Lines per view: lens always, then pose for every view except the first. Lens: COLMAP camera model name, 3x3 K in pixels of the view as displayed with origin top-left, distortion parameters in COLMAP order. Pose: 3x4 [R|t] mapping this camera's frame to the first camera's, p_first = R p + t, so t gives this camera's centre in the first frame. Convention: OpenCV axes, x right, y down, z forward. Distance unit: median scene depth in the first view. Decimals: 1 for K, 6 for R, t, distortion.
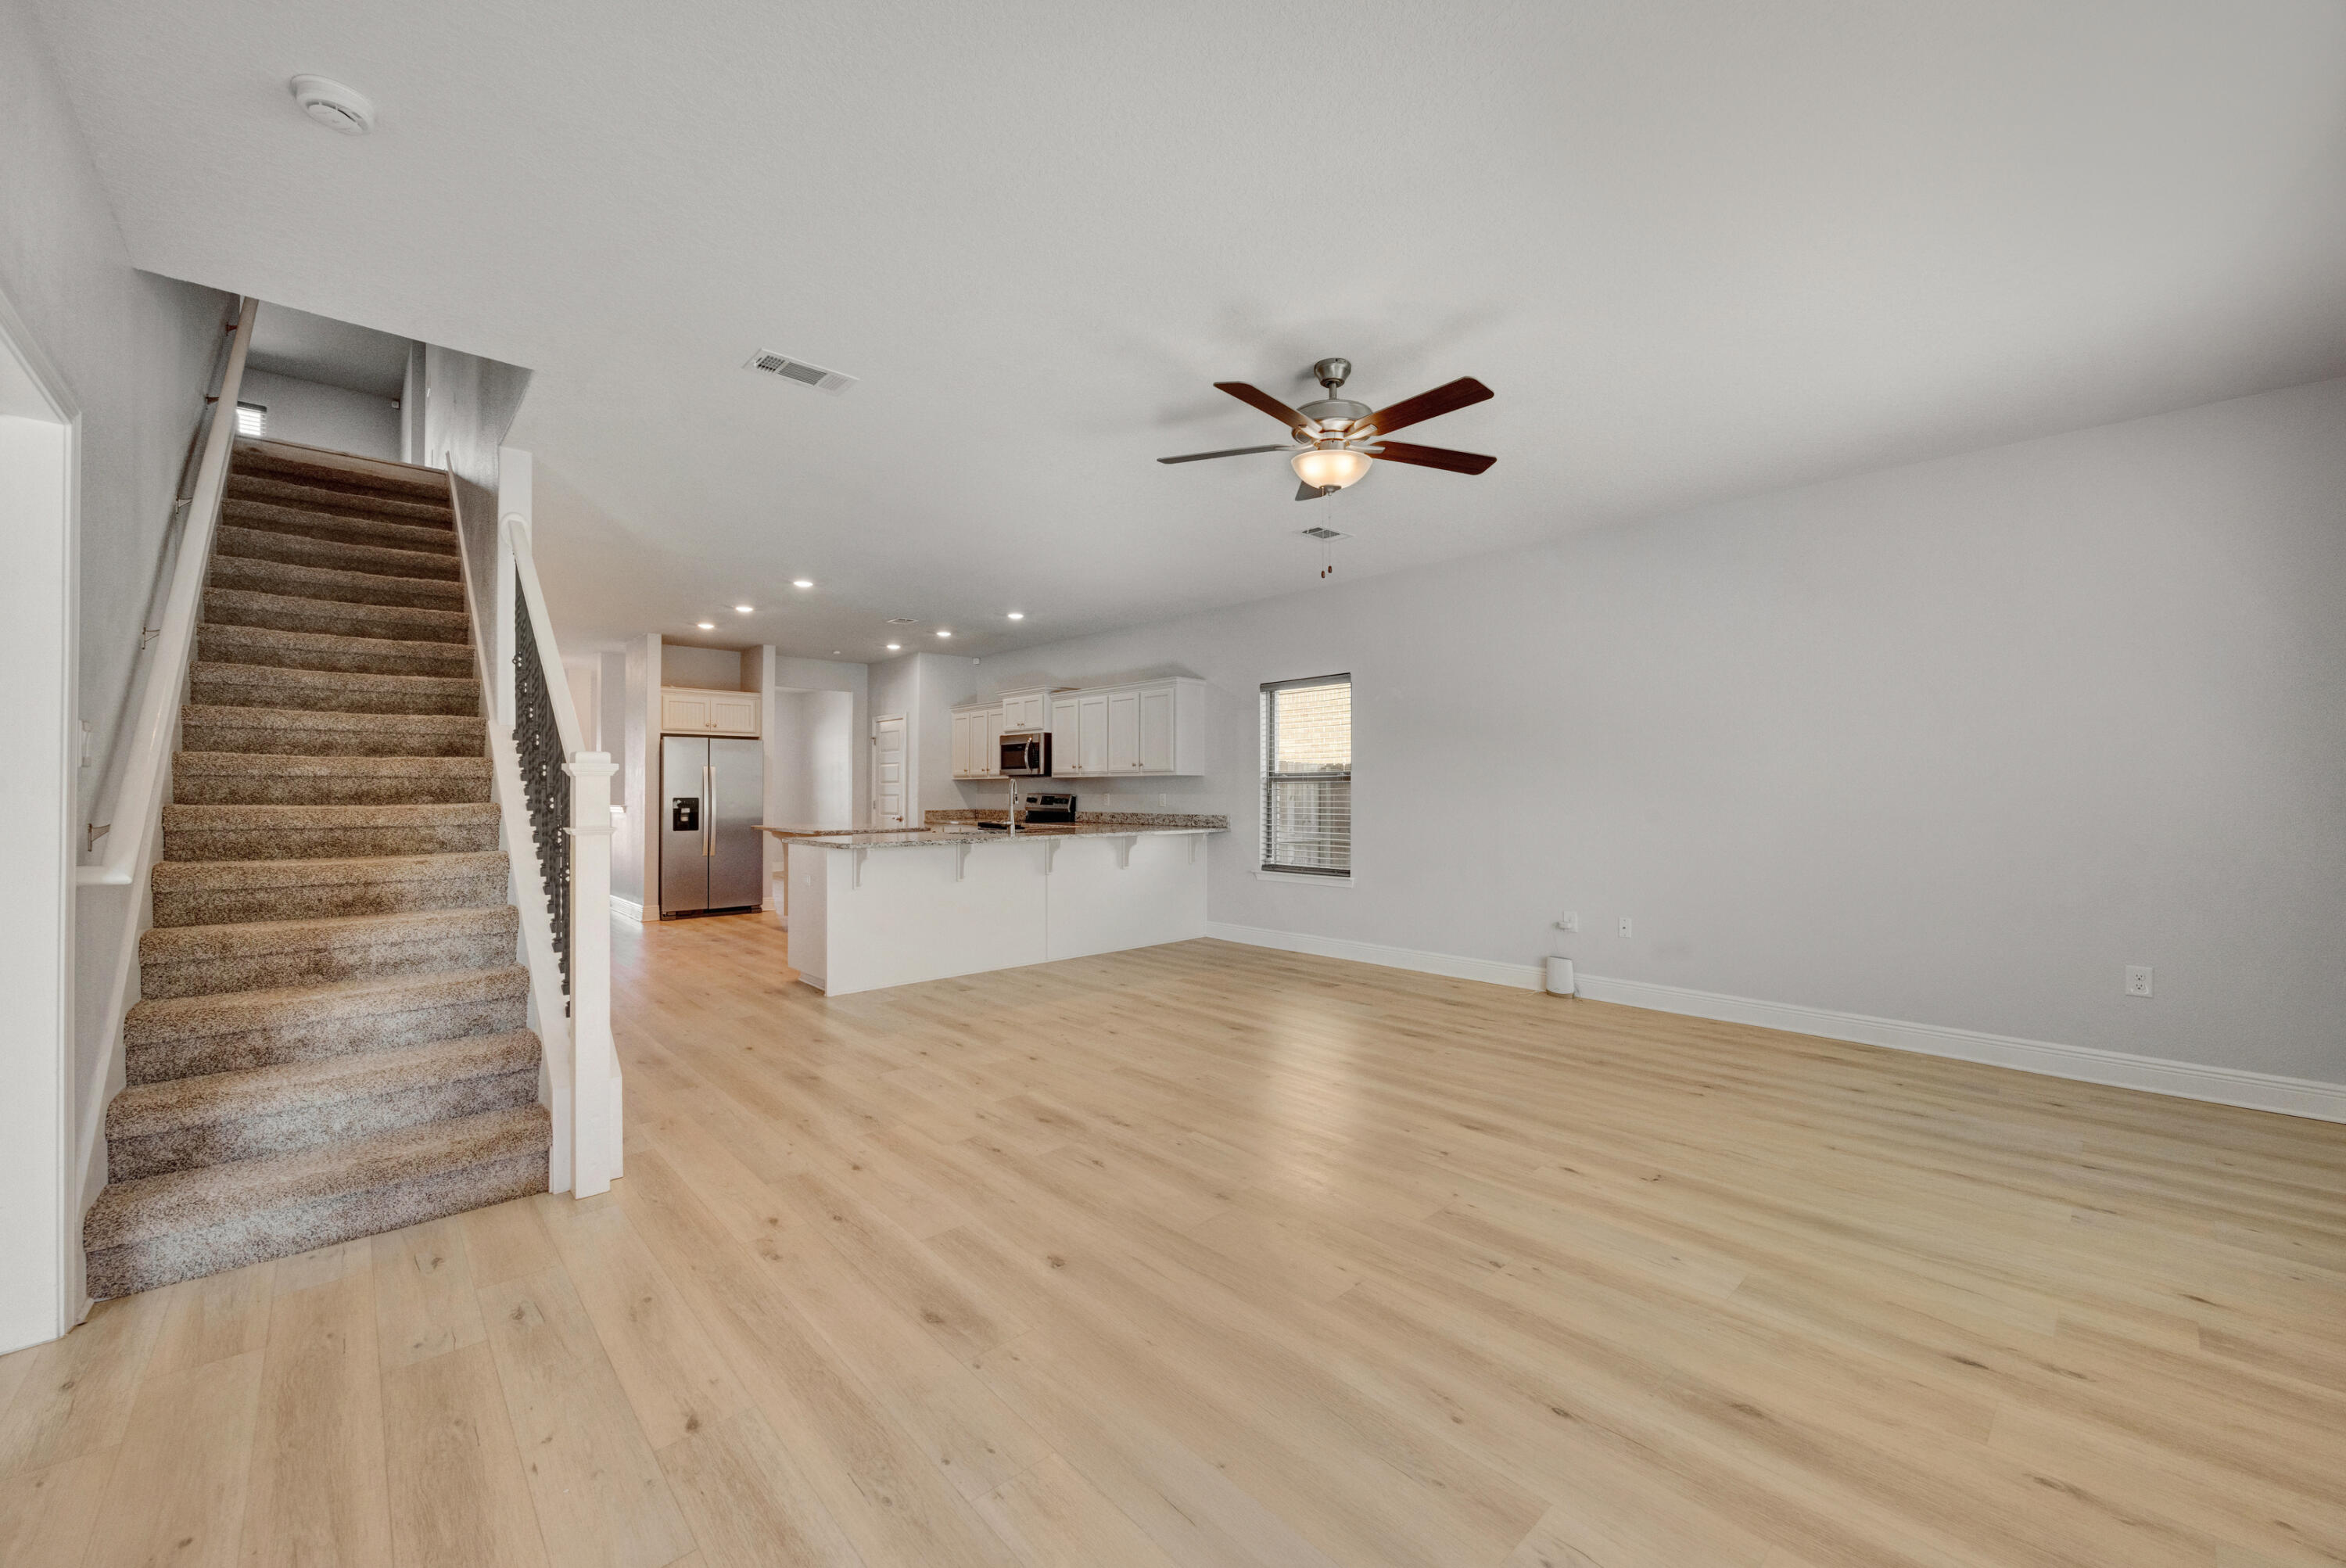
lens RADIAL K [[906.7, 0, 1164.9], [0, 906.7, 782.9], [0, 0, 1]] dist [-0.001612, -0.000614]
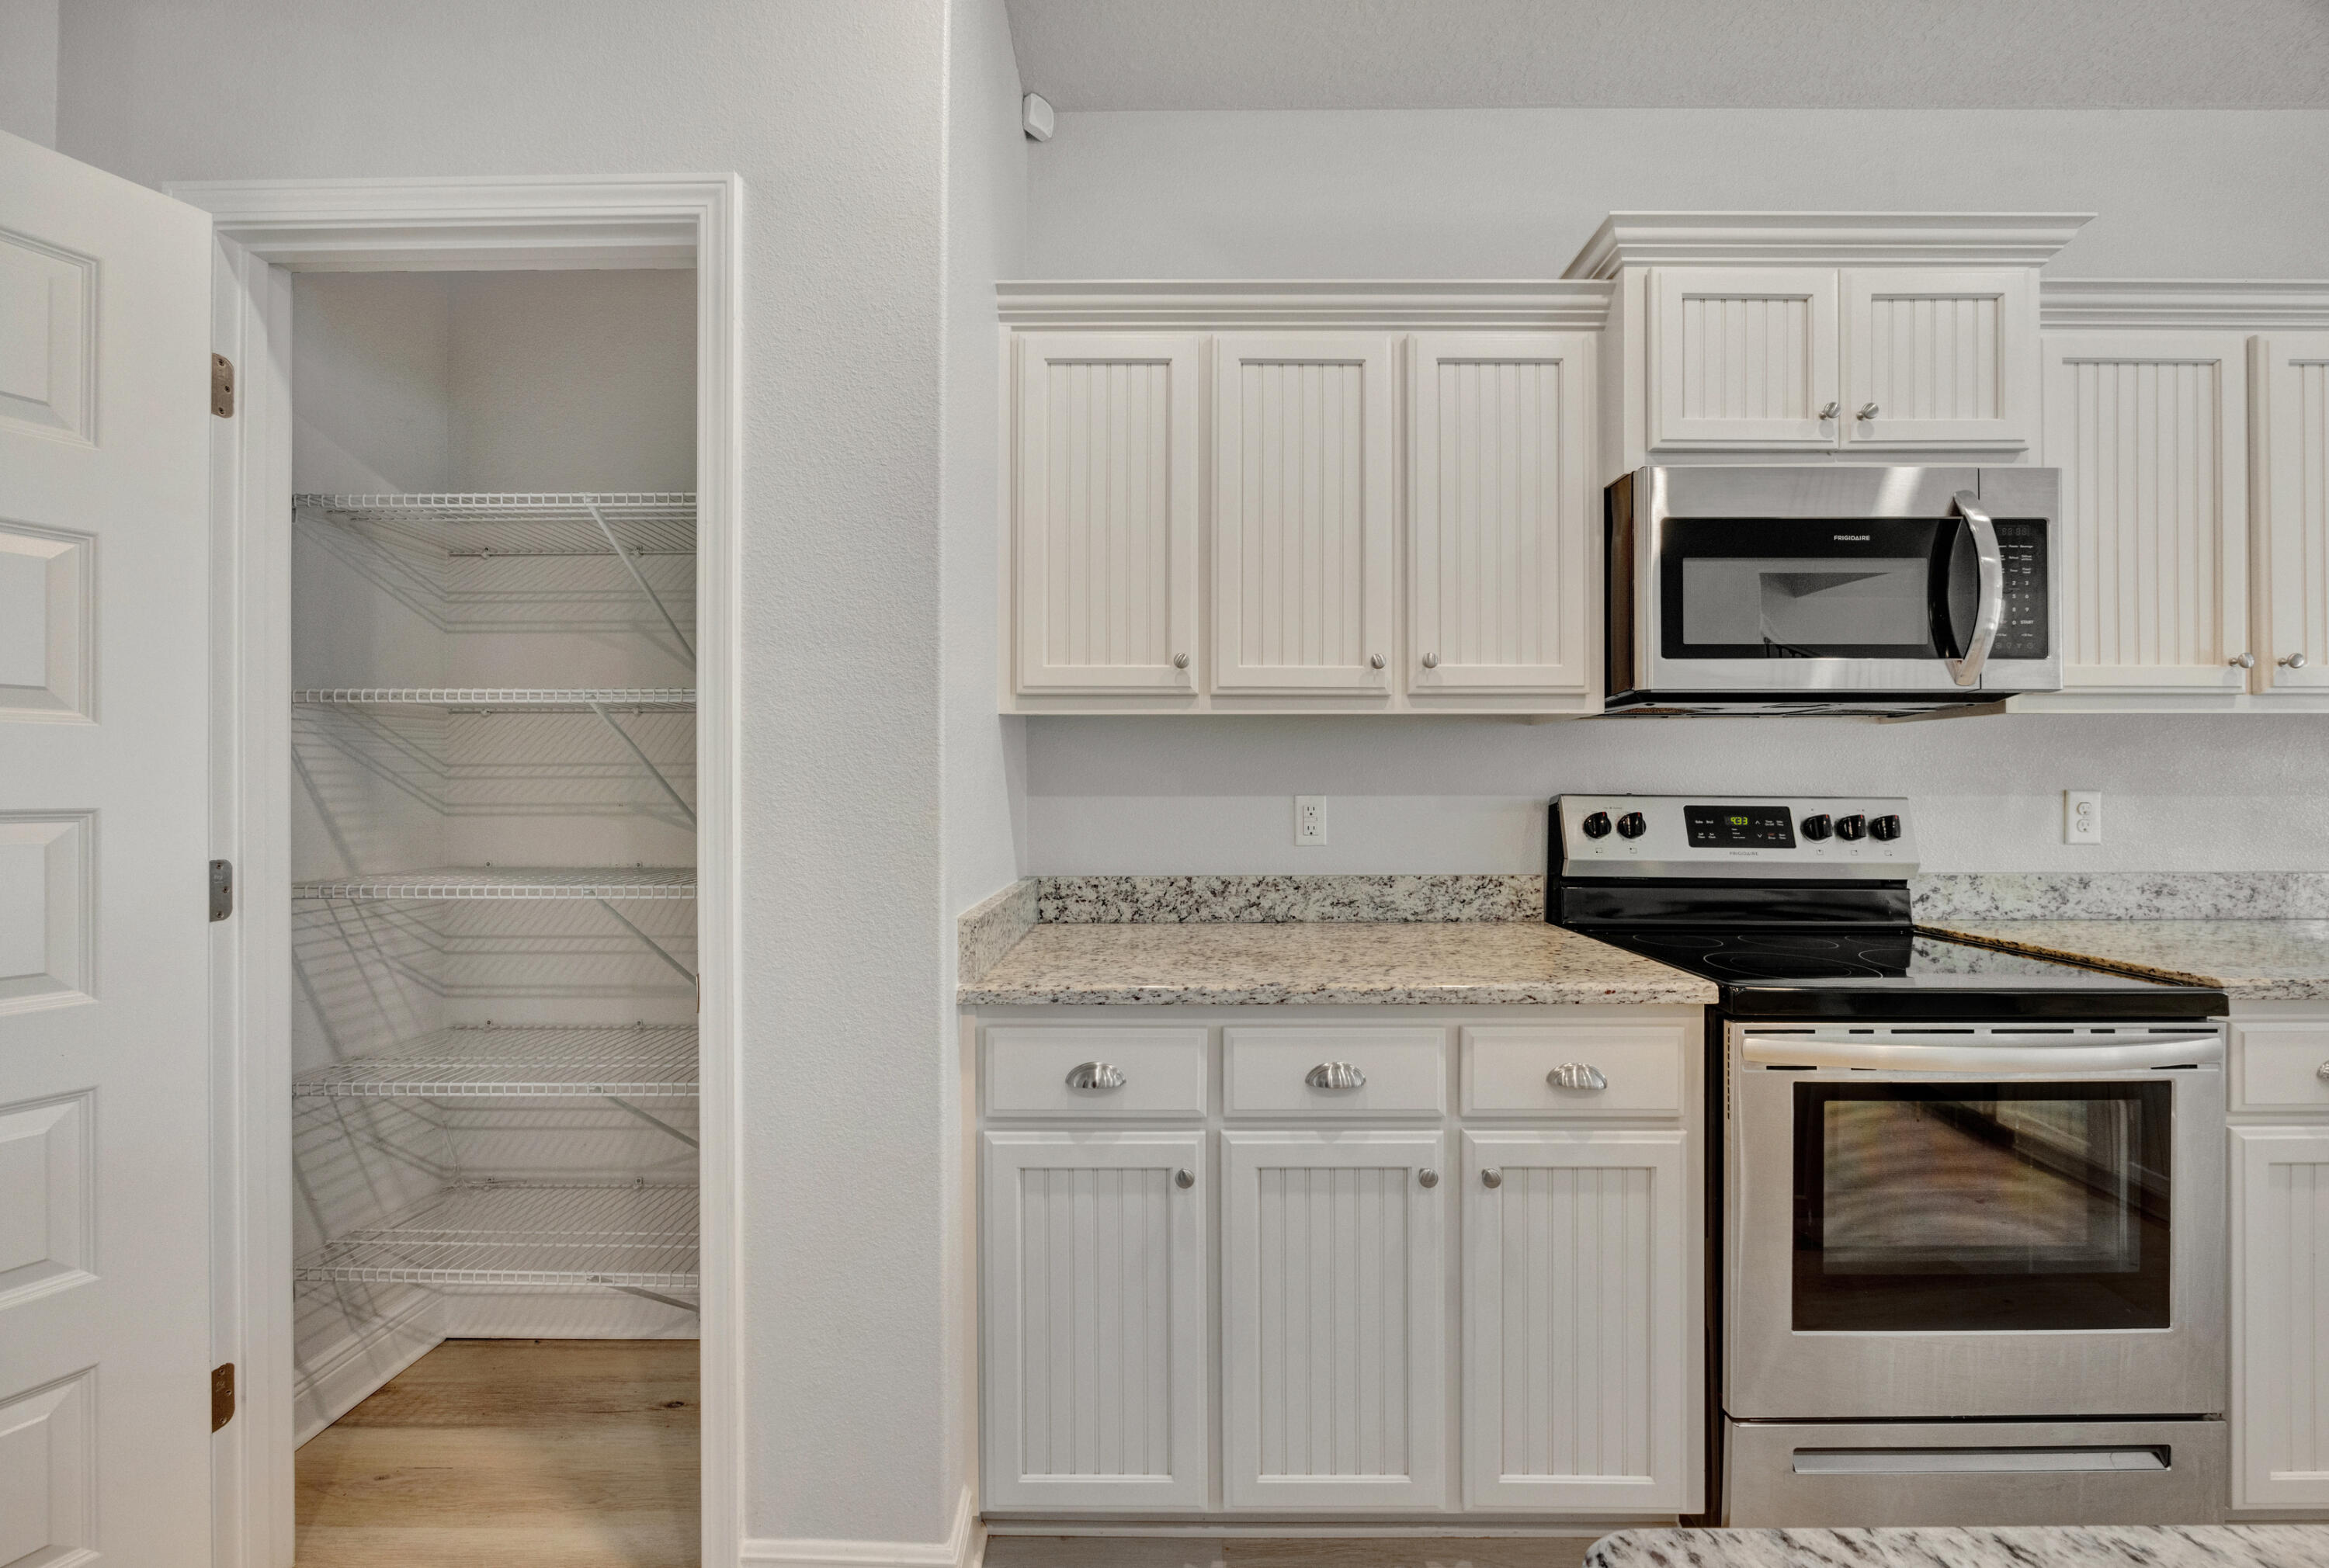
lens RADIAL K [[909.1, 0, 1165.4], [0, 909.1, 780.0], [0, 0, 1]] dist [0.000835, 0.000042]
pose [[0.670436, 0.004699, 0.741952, -0.385761], [-0.006935, 0.999976, -0.000067, 0.009684], [-0.741935, -0.005101, 0.670453, 0.975054]]
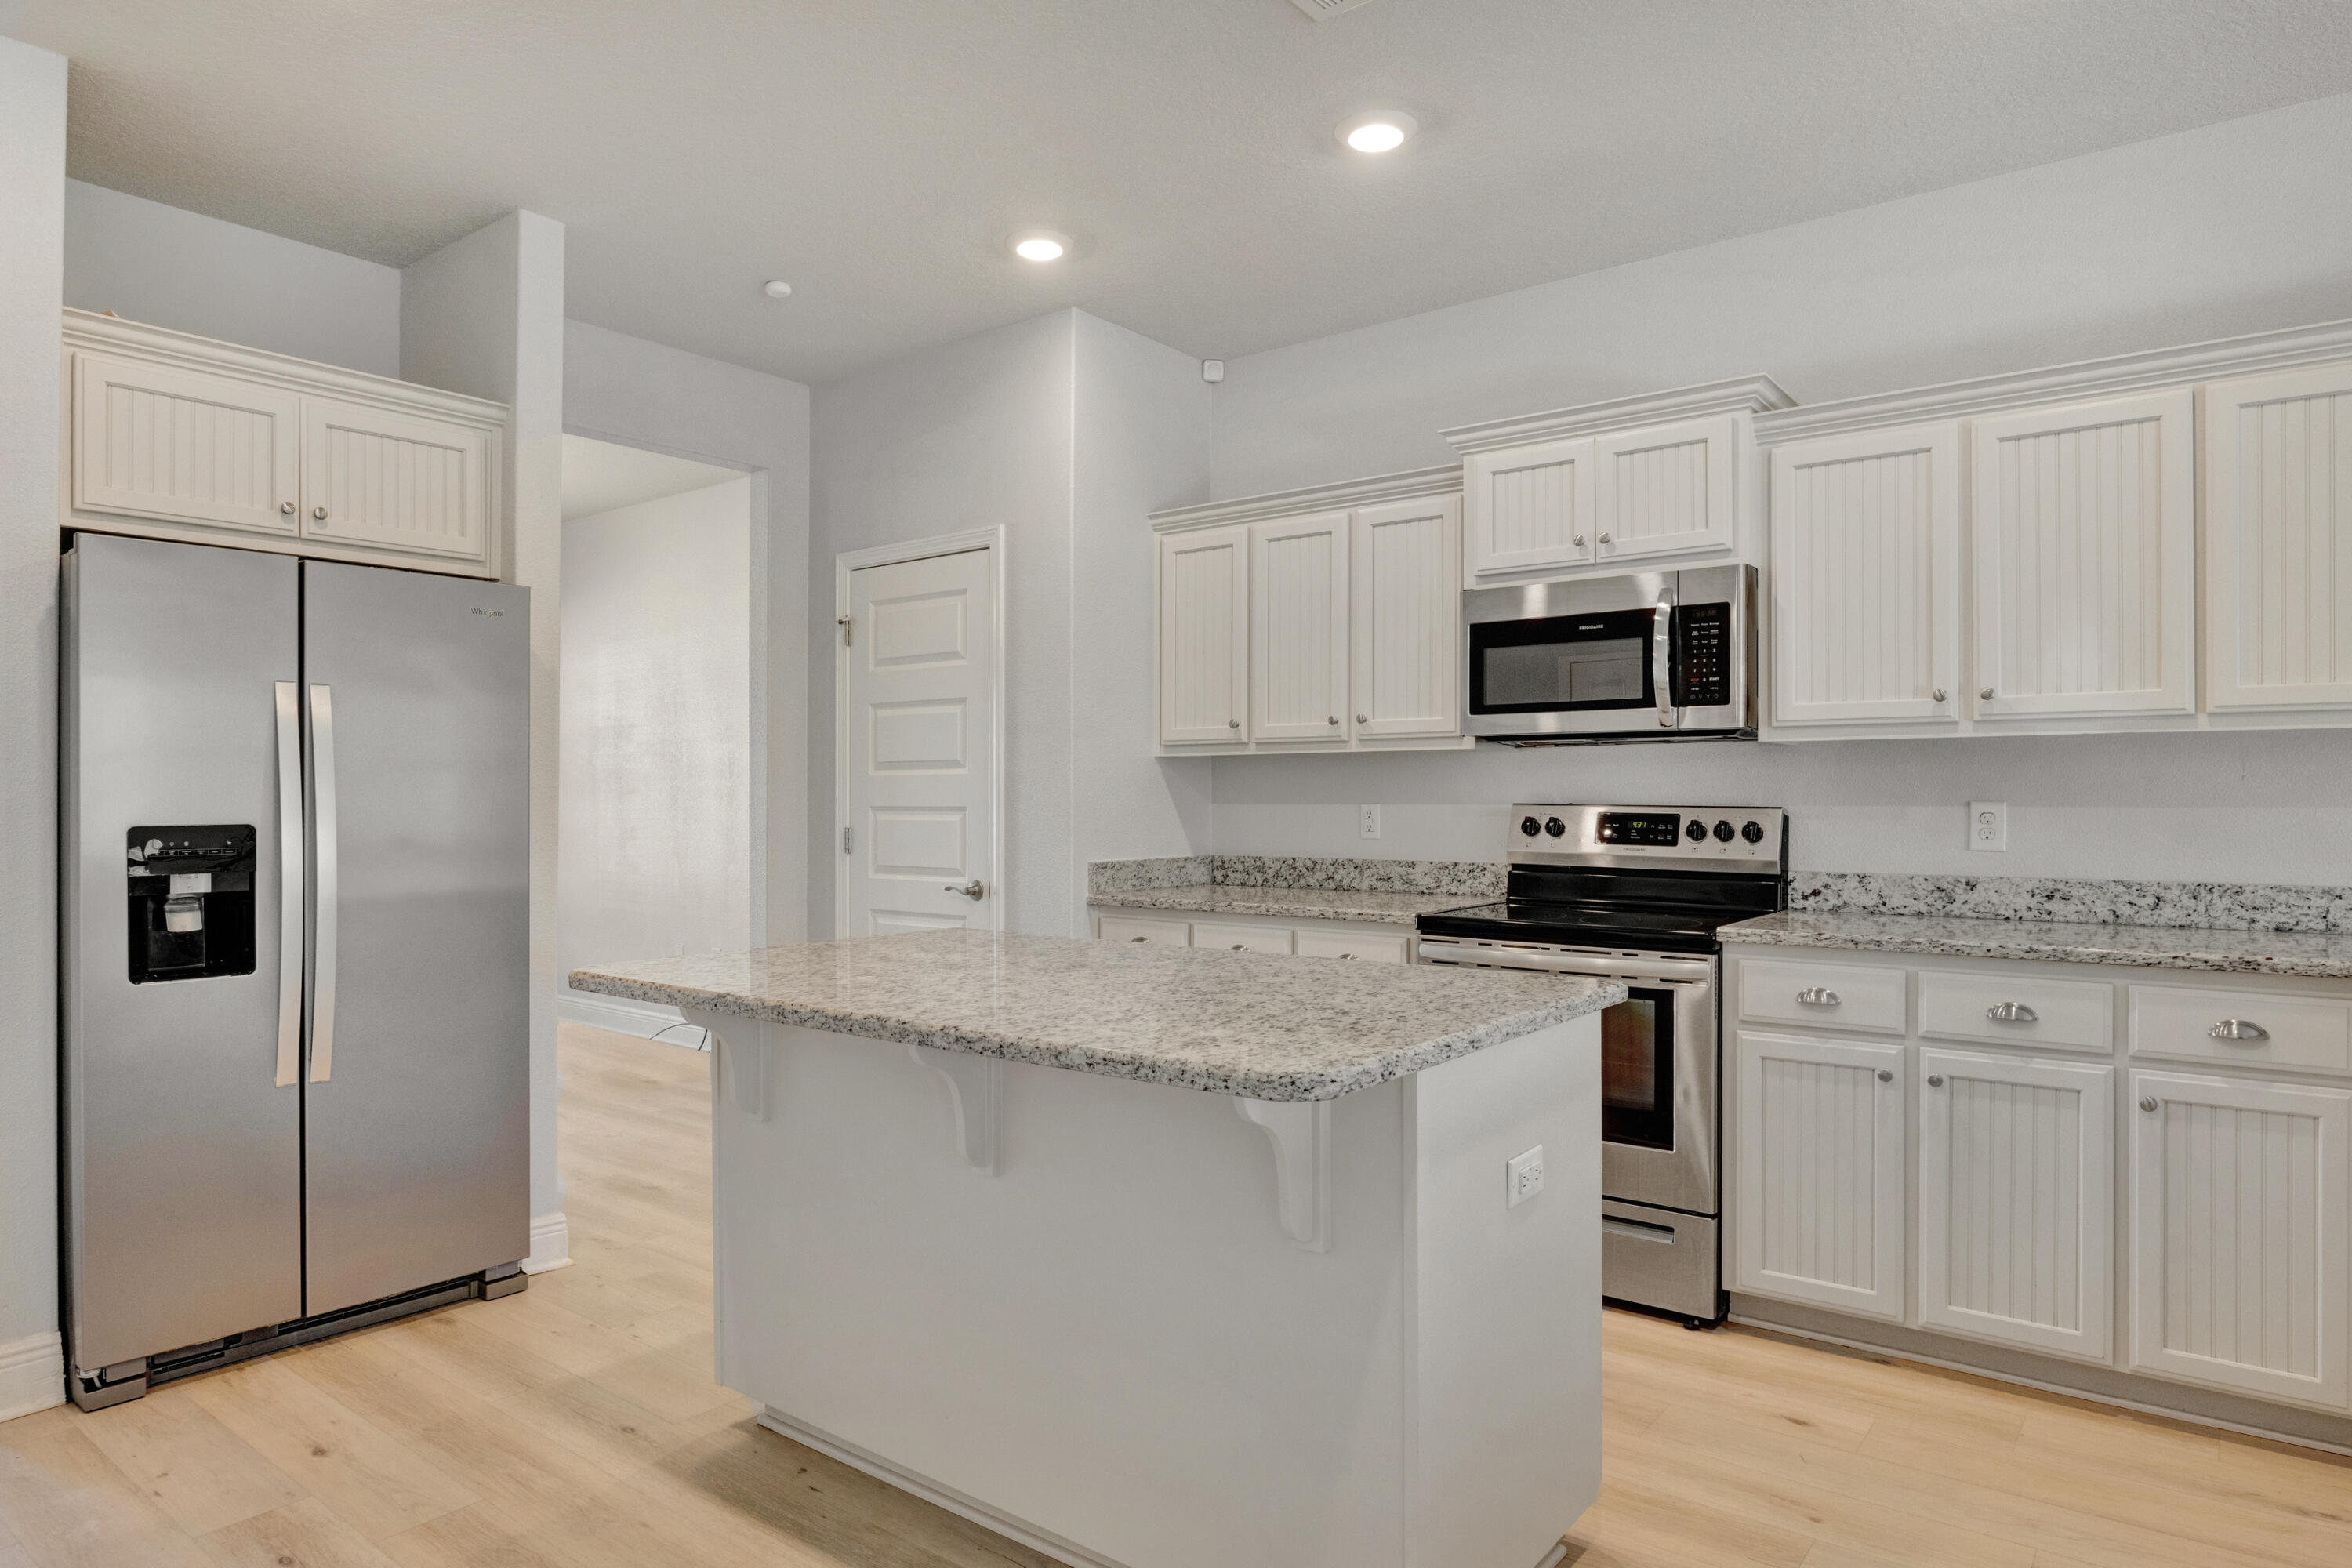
lens RADIAL K [[1389.4, 0, 1177.1], [0, 1389.4, 796.6], [0, 0, 1]] dist [0.000592, 0.000589]
pose [[0.985453, -0.001056, 0.169944, -0.346040], [-0.000618, 0.999952, 0.009796, 0.005680], [-0.169946, -0.009759, 0.985405, 0.619464]]
